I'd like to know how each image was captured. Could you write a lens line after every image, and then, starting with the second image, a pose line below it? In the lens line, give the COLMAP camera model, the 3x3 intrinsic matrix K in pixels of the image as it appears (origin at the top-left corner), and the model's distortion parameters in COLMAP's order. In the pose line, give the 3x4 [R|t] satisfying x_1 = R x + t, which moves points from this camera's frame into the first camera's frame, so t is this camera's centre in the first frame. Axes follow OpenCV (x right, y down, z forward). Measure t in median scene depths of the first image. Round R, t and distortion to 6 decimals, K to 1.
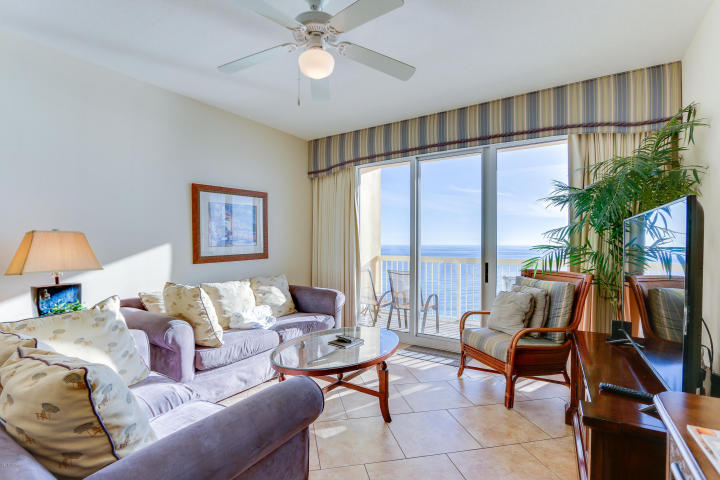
lens RADIAL K [[335.8, 0, 358.5], [0, 335.8, 246.8], [0, 0, 1]] dist [-0.002810, -0.000623]
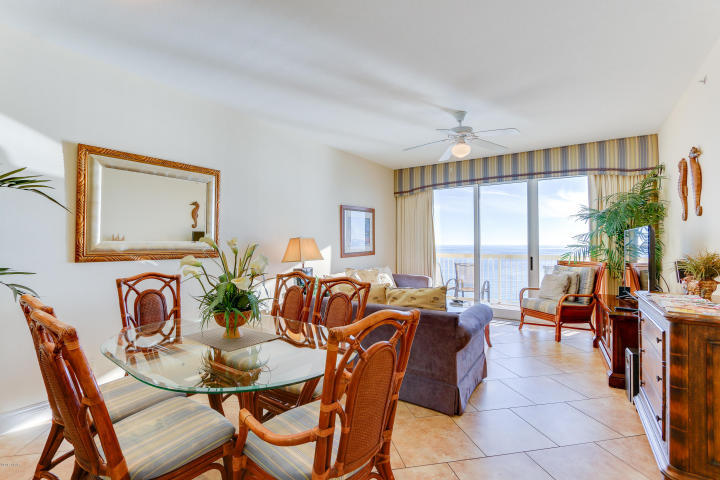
lens RADIAL K [[330.4, 0, 360.0], [0, 330.4, 240.0], [0, 0, 1]] dist [-0.001341, -0.000001]
pose [[0.999960, -0.003745, -0.008178, -0.459932], [0.003572, 0.999773, -0.021027, 0.001858], [0.008255, 0.020997, 0.999745, -0.585775]]
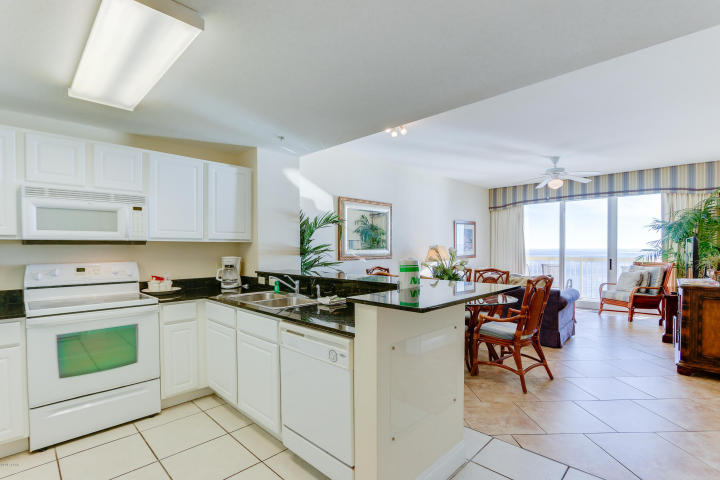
lens RADIAL K [[341.8, 0, 359.7], [0, 341.8, 255.8], [0, 0, 1]] dist [0.000280, 0.000246]
pose [[0.984924, -0.004972, -0.172914, -0.819224], [0.007097, 0.999907, 0.011677, -0.001526], [0.172840, -0.012728, 0.984868, -1.363352]]
